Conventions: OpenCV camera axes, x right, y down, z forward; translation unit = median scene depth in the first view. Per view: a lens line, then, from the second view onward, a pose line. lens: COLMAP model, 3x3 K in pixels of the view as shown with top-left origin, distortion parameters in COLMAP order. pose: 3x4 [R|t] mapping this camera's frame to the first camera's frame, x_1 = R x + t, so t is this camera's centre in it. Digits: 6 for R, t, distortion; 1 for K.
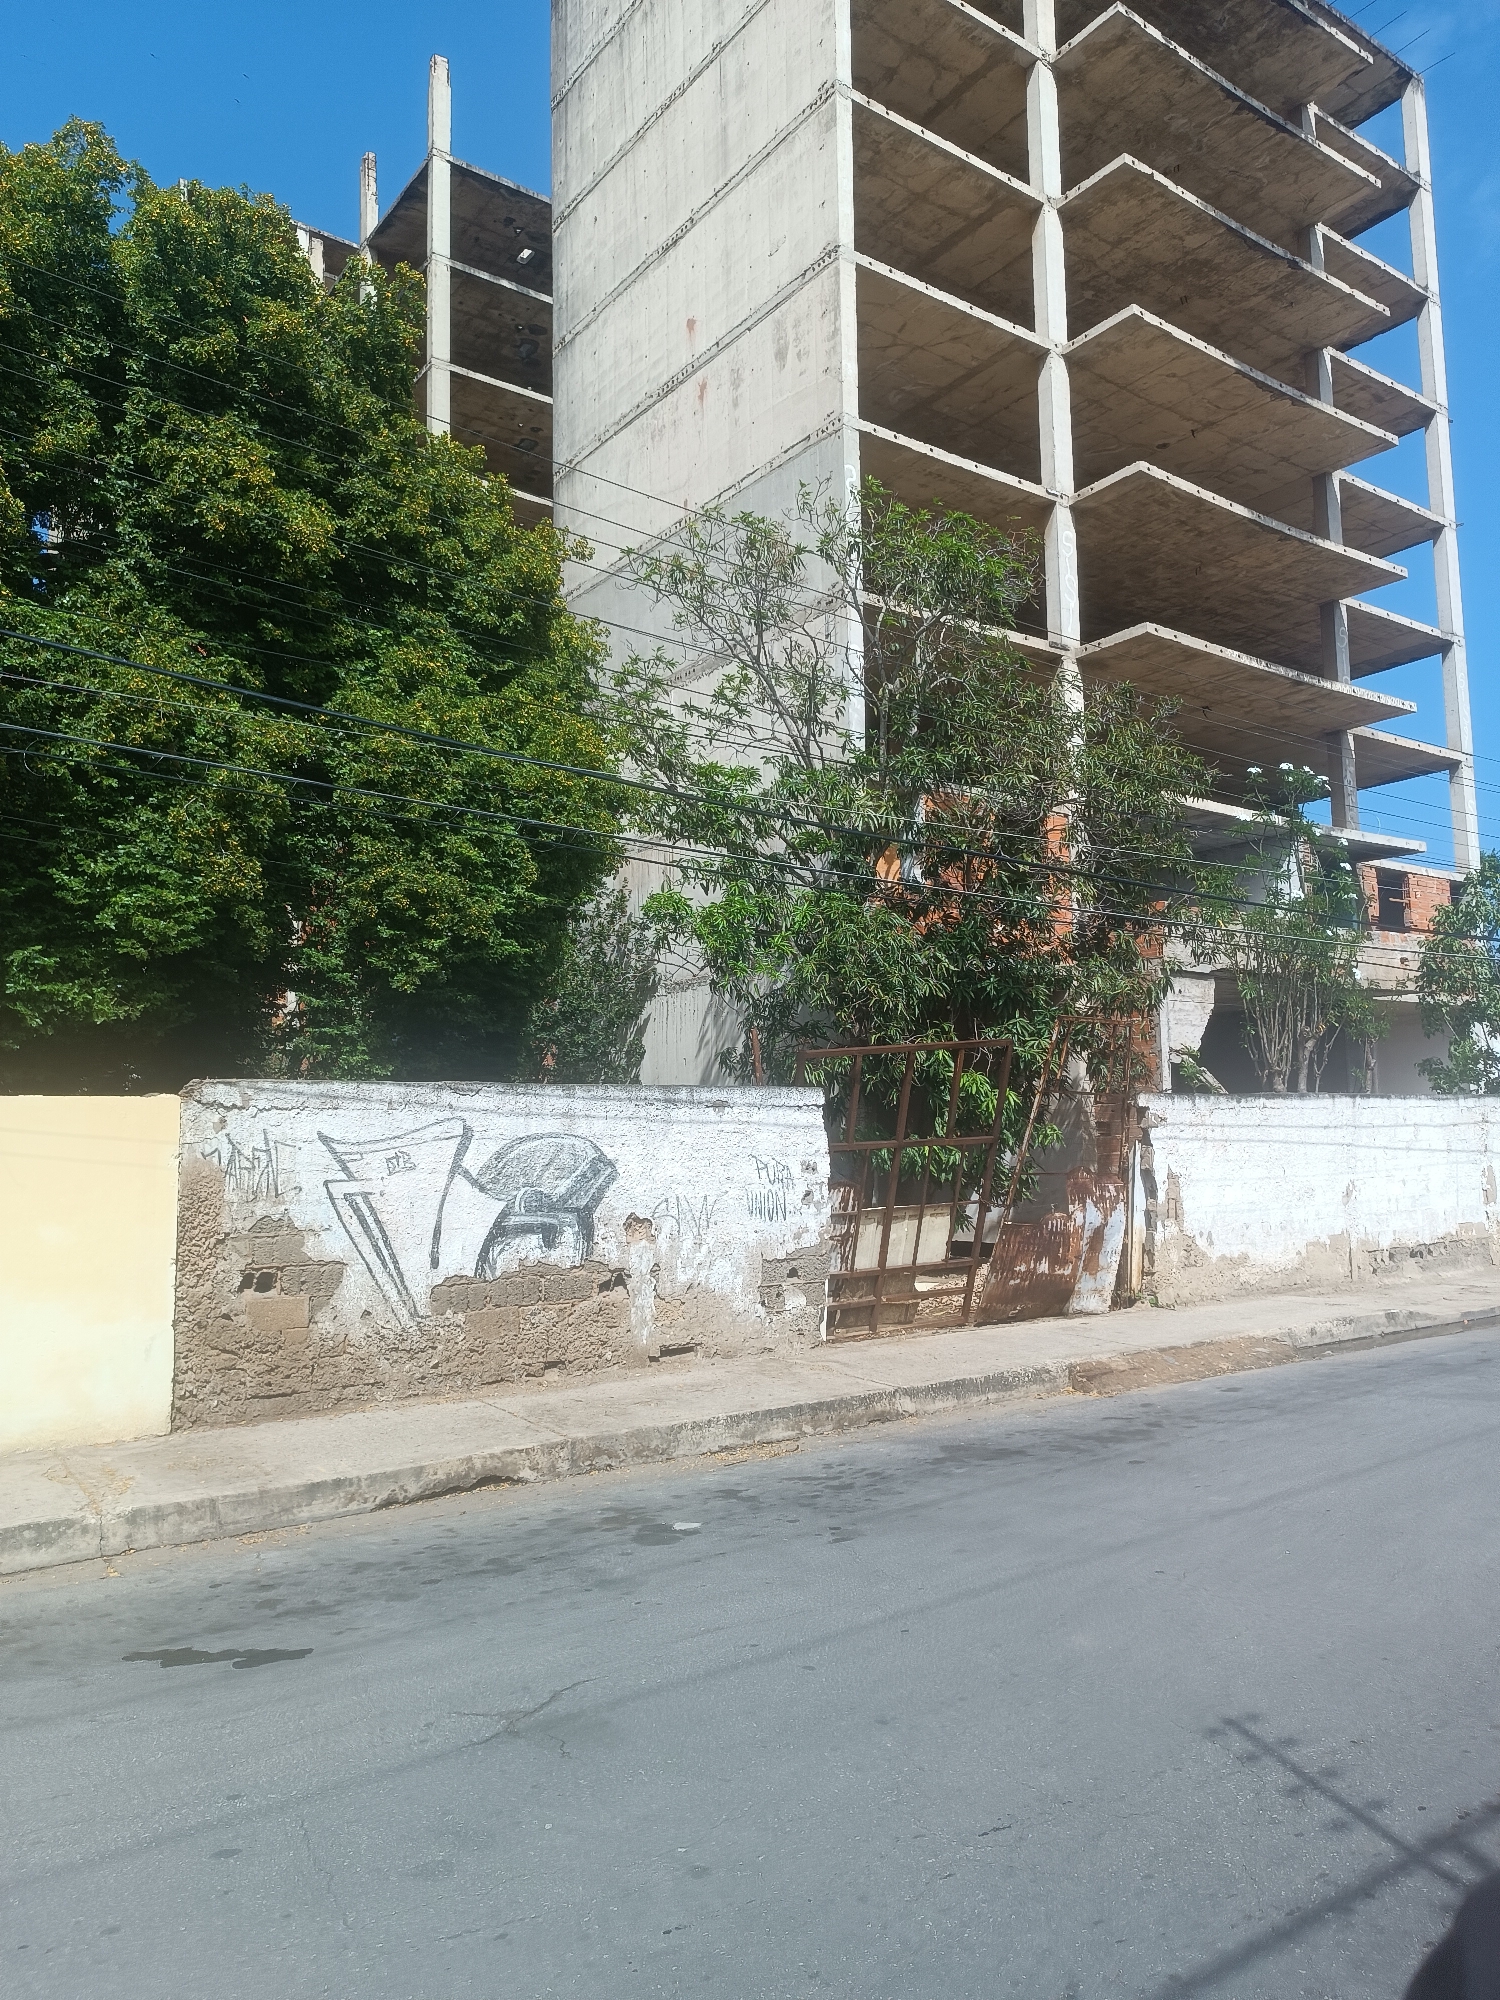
lens RADIAL K [[1389.9, 0, 750.0], [0, 1389.9, 1000.0], [0, 0, 1]] dist [0.009565, 0.004088]
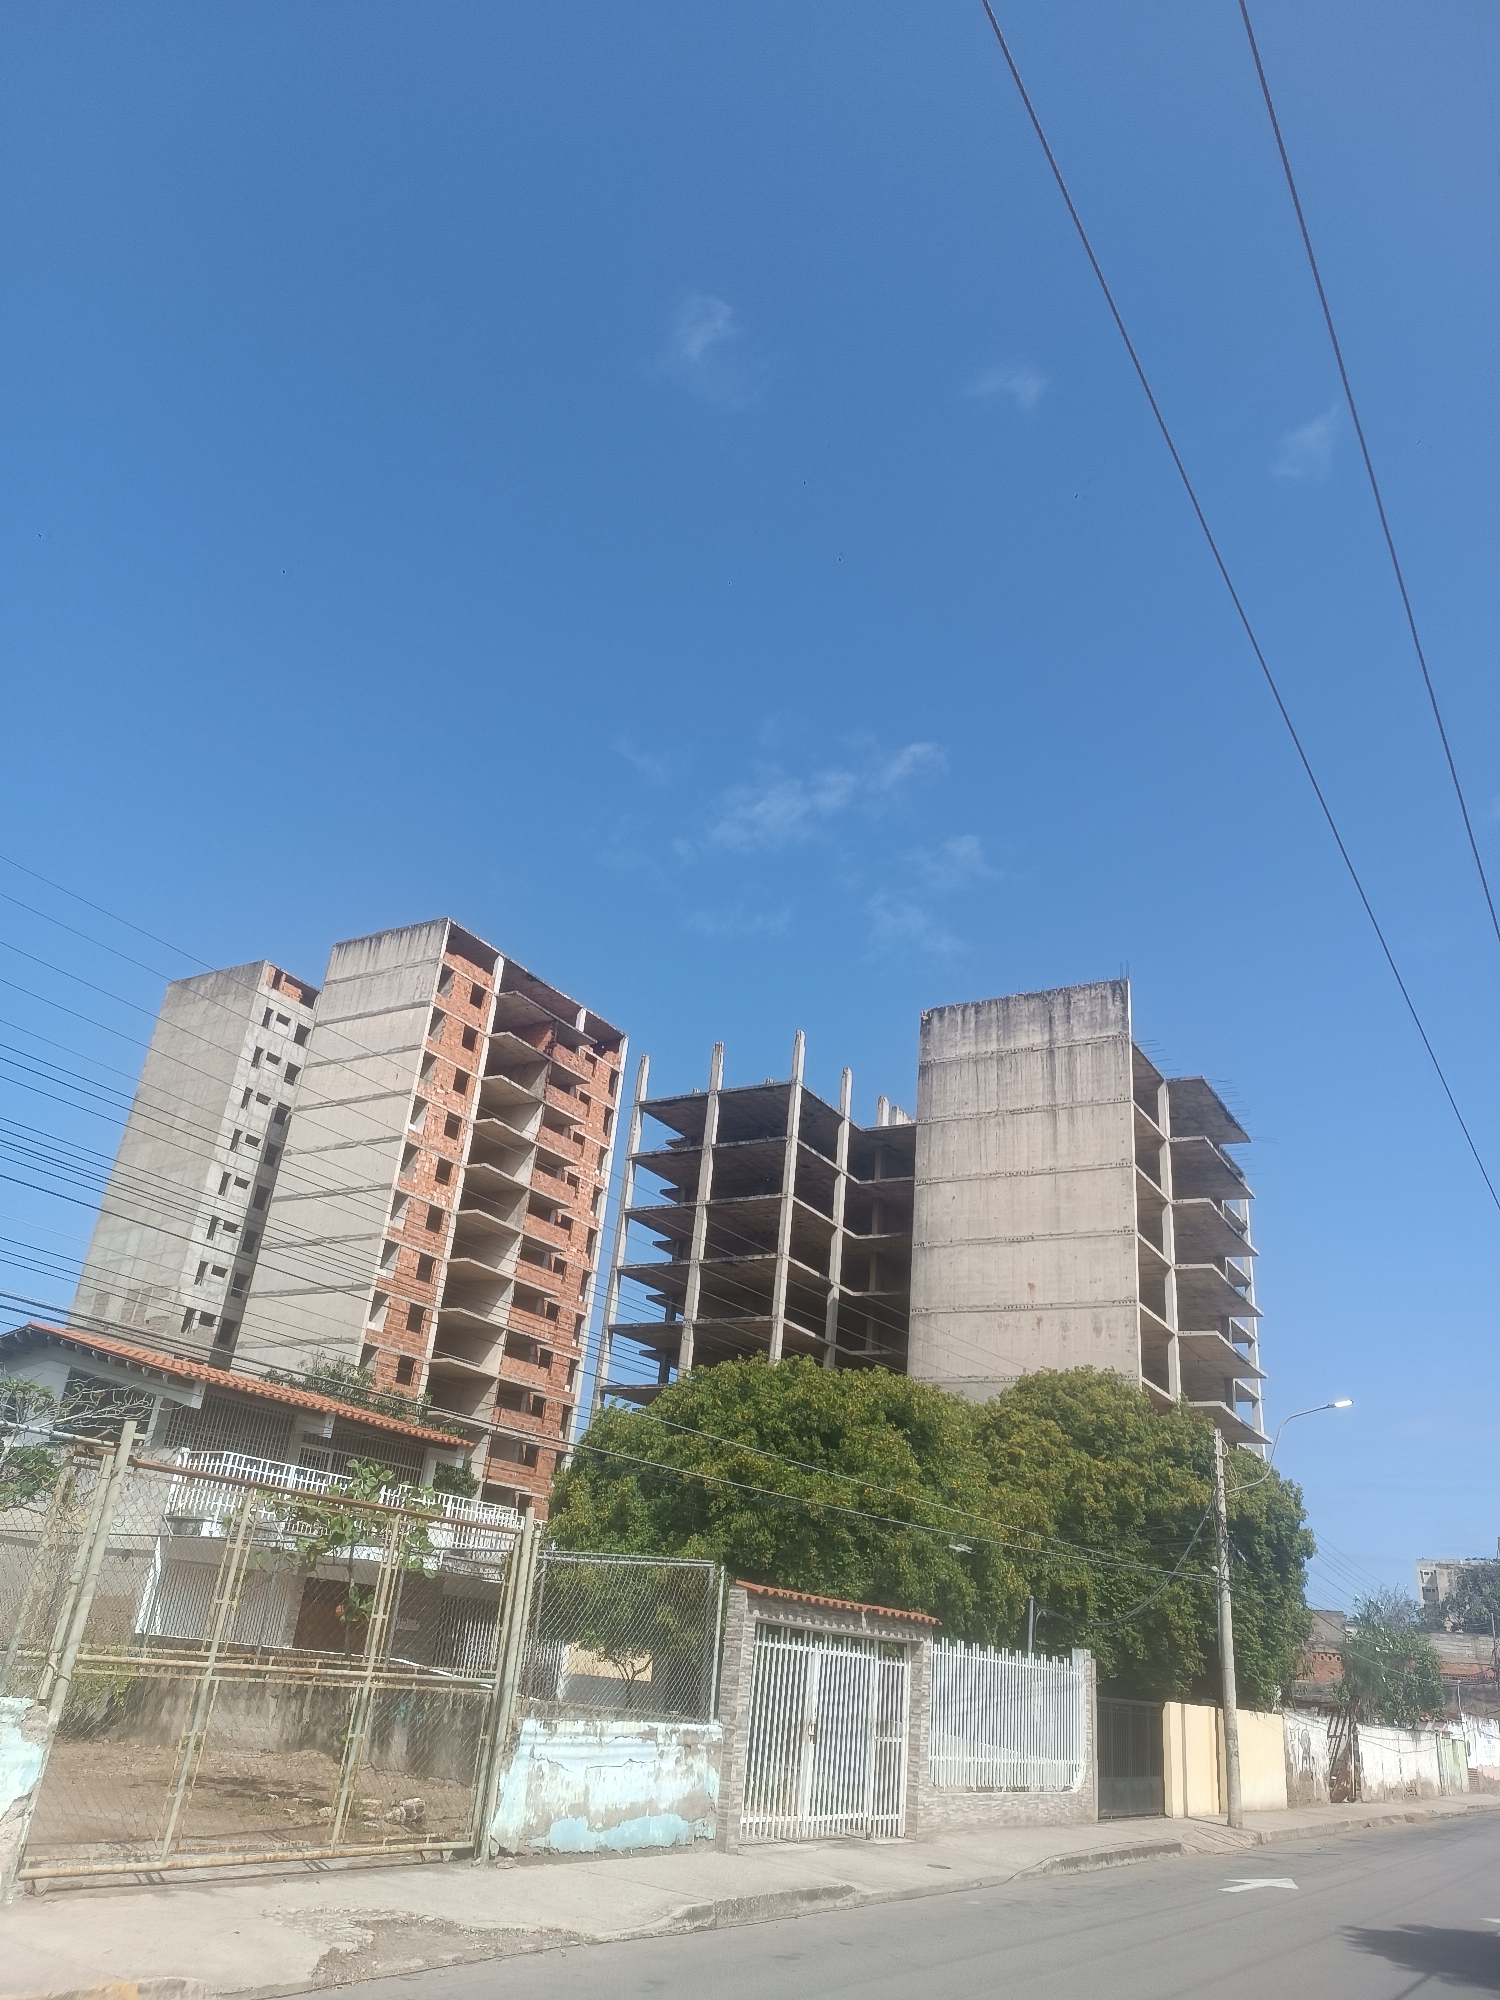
lens RADIAL K [[1389.9, 0, 750.0], [0, 1389.9, 1000.0], [0, 0, 1]] dist [0.009565, 0.004088]
pose [[0.917937, 0.256252, 0.302864, -1.172221], [-0.139832, 0.923397, -0.357469, -0.057512], [-0.371266, 0.285784, 0.883453, -0.849627]]
